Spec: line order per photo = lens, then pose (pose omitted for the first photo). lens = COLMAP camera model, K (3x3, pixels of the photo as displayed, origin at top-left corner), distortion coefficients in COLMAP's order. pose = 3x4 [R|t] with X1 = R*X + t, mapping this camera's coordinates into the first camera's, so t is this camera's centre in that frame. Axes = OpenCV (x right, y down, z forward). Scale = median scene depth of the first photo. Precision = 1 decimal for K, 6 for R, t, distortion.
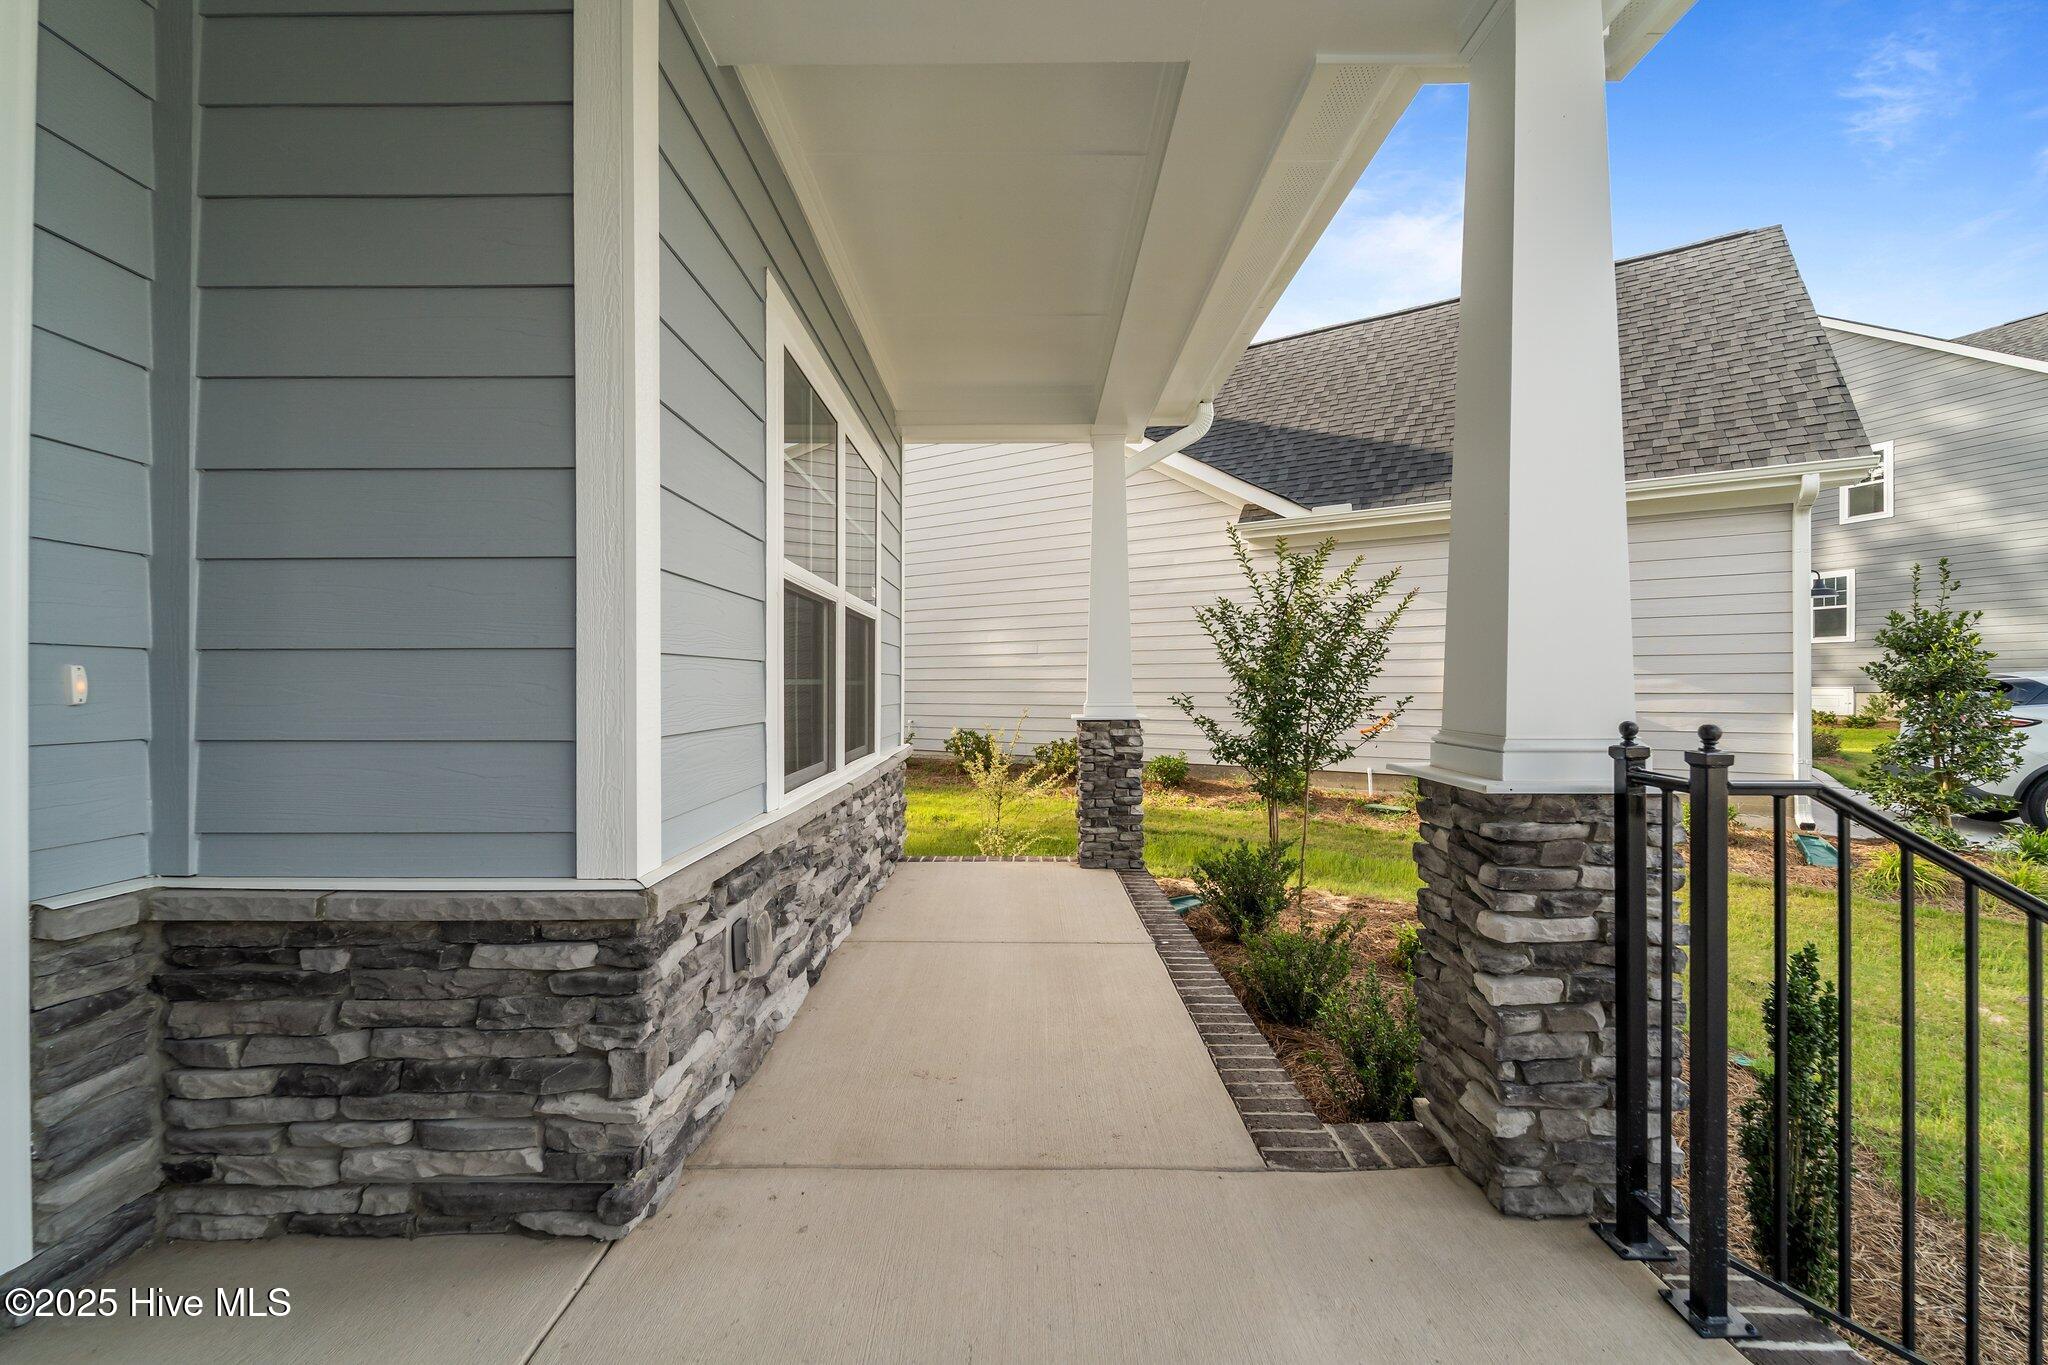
lens RADIAL K [[831.5, 0, 1024.0], [0, 831.5, 682.5], [0, 0, 1]] dist [0.001162, -0.003116]
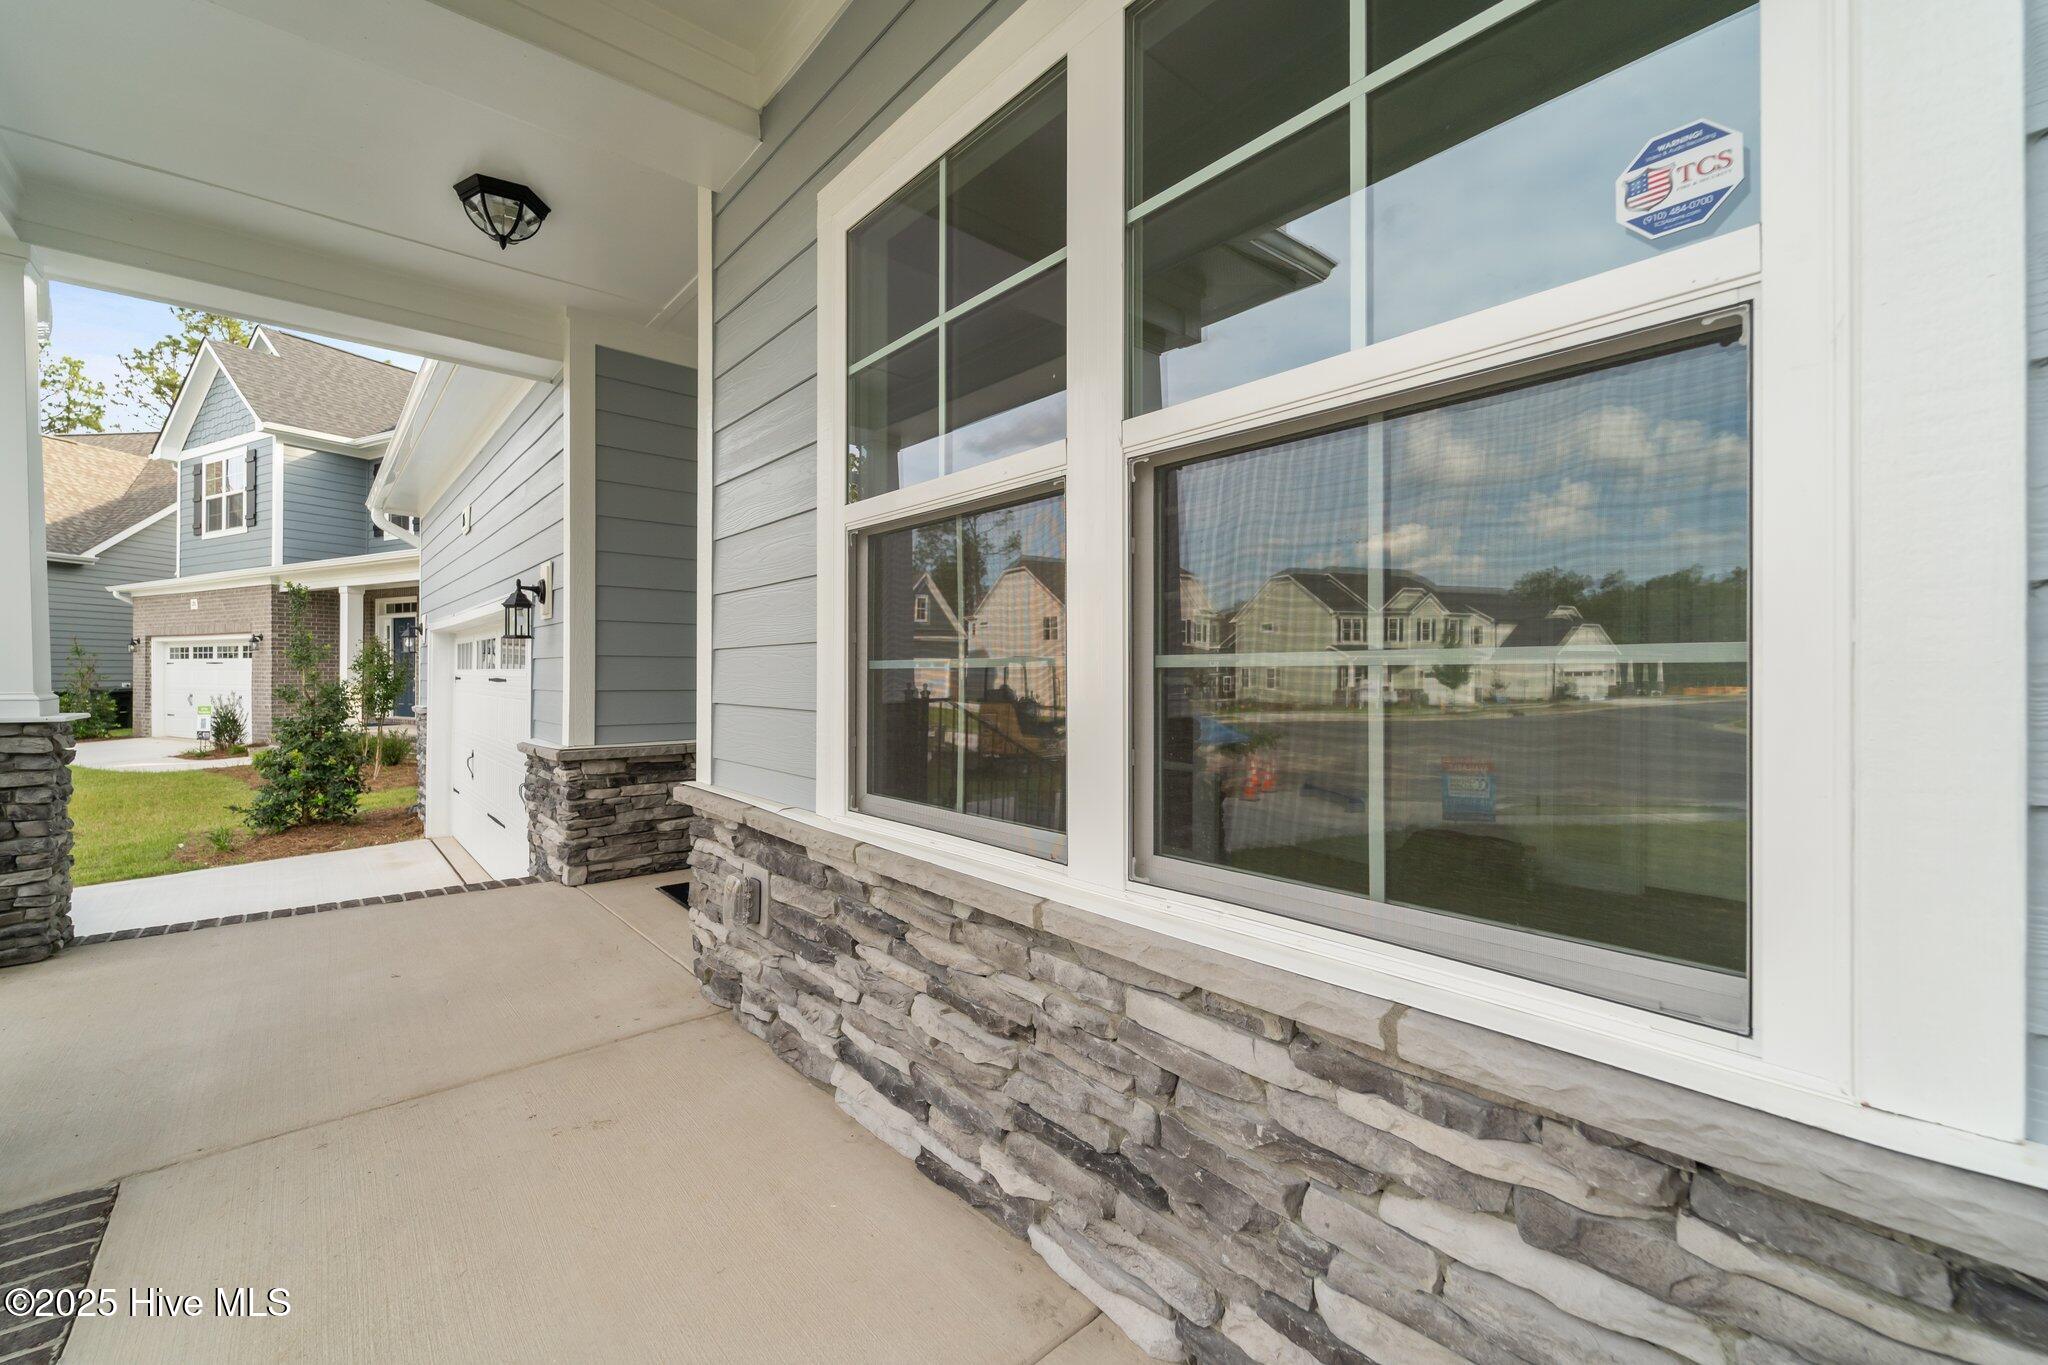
lens RADIAL K [[831.5, 0, 1024.0], [0, 831.5, 682.5], [0, 0, 1]] dist [0.001162, -0.003116]
pose [[-0.755442, 0.002629, -0.655210, 0.118721], [0.002104, 0.999997, 0.001587, 0.019500], [0.655212, -0.000179, -0.755445, 2.124595]]
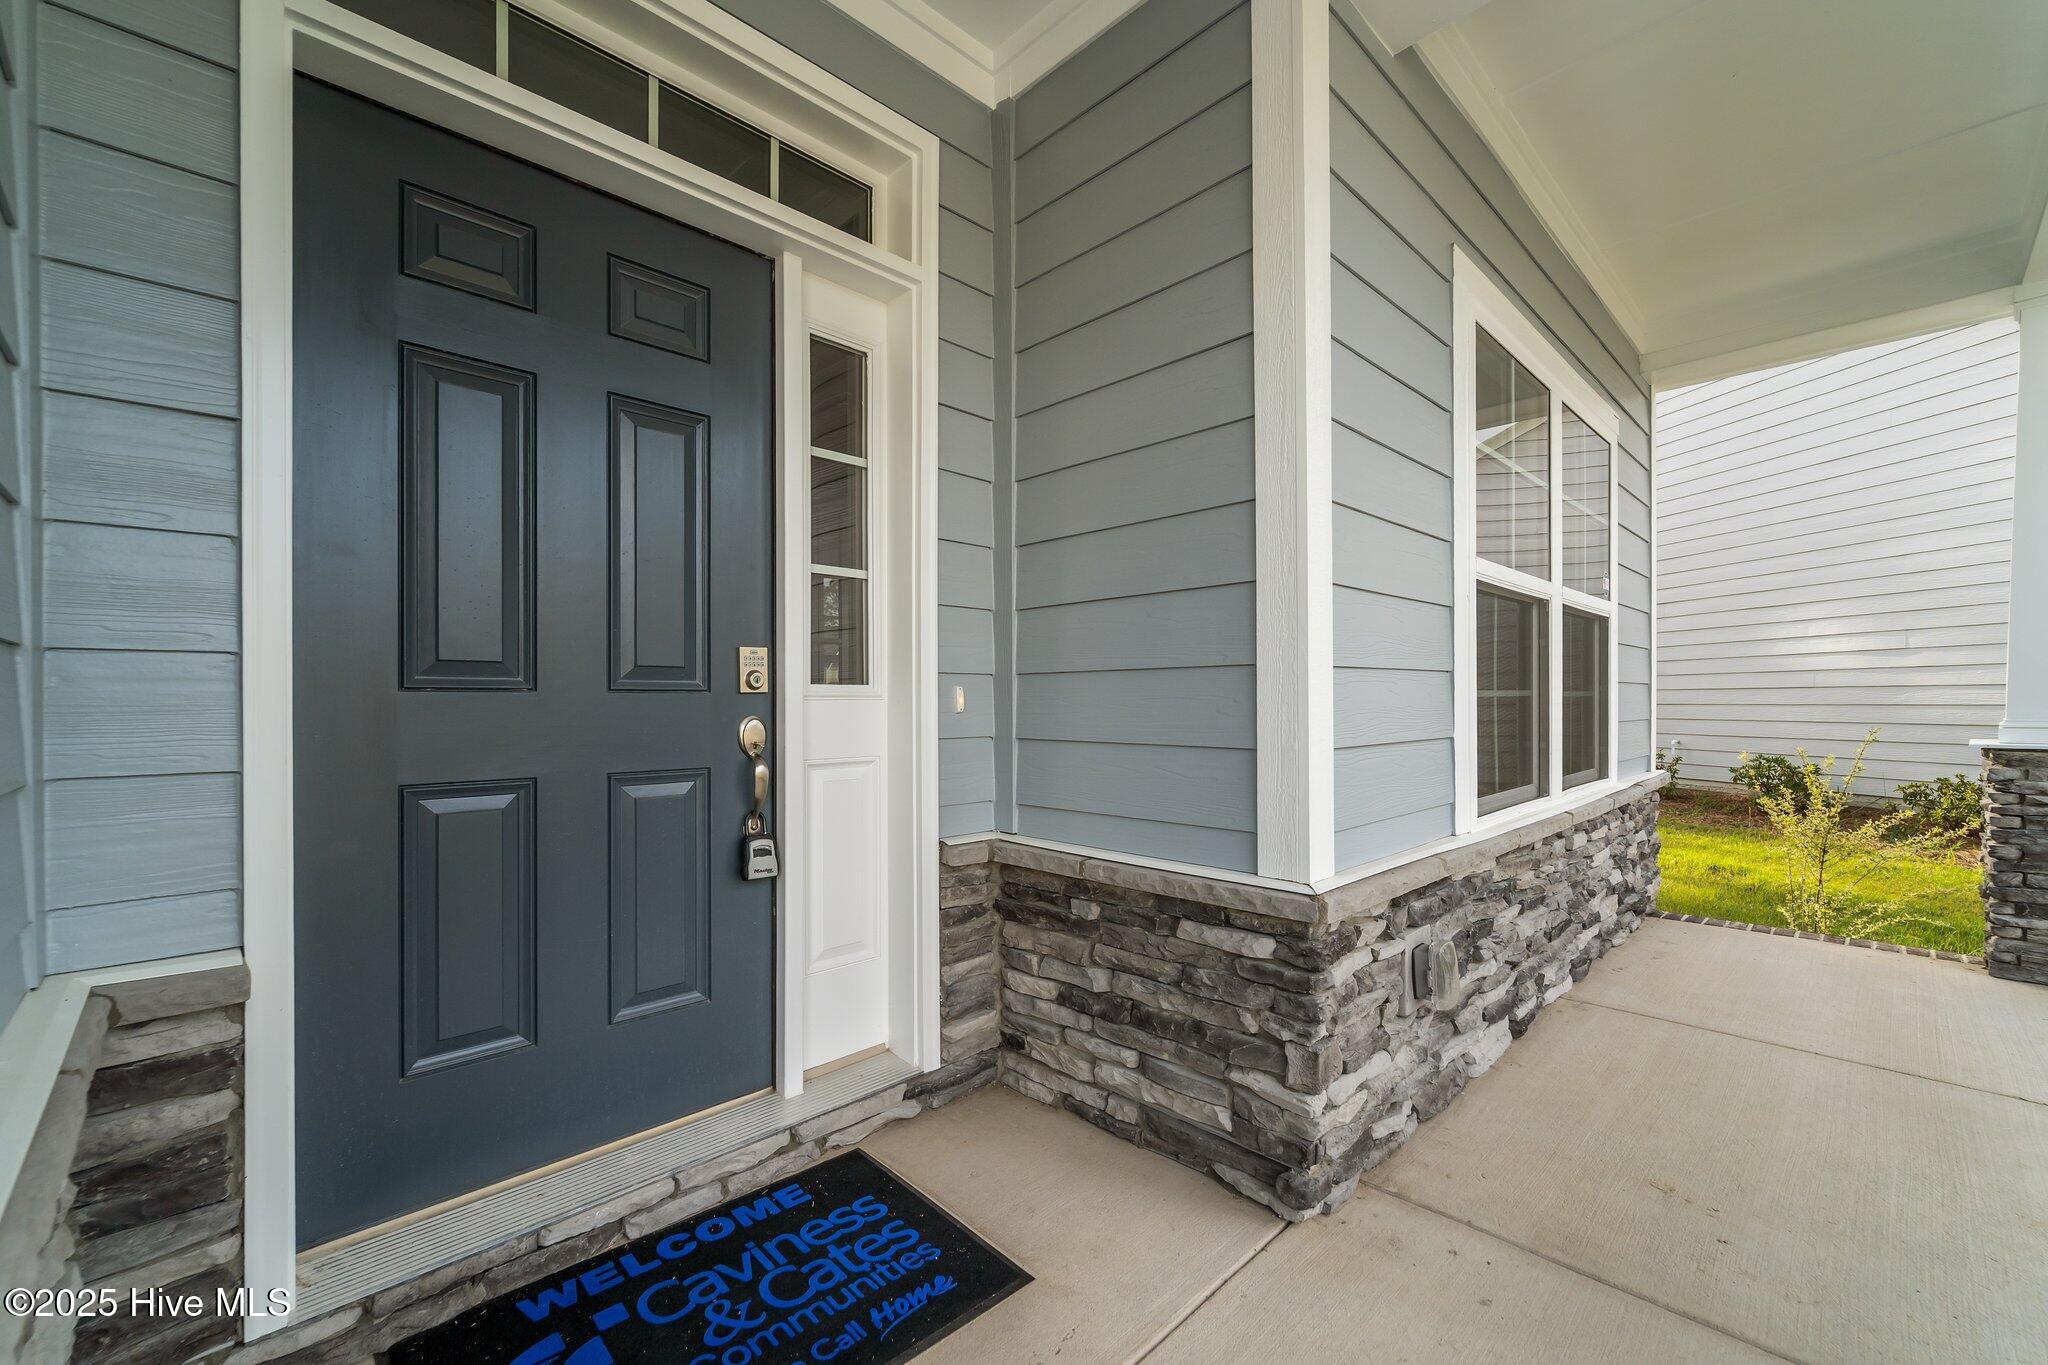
lens RADIAL K [[837.5, 0, 1019.5], [0, 837.5, 699.2], [0, 0, 1]] dist [0.000197, -0.002835]
pose [[0.692413, -0.003500, -0.721493, 0.030563], [0.007323, 0.999971, 0.002177, -0.000058], [0.721464, -0.006791, 0.692419, 0.011334]]
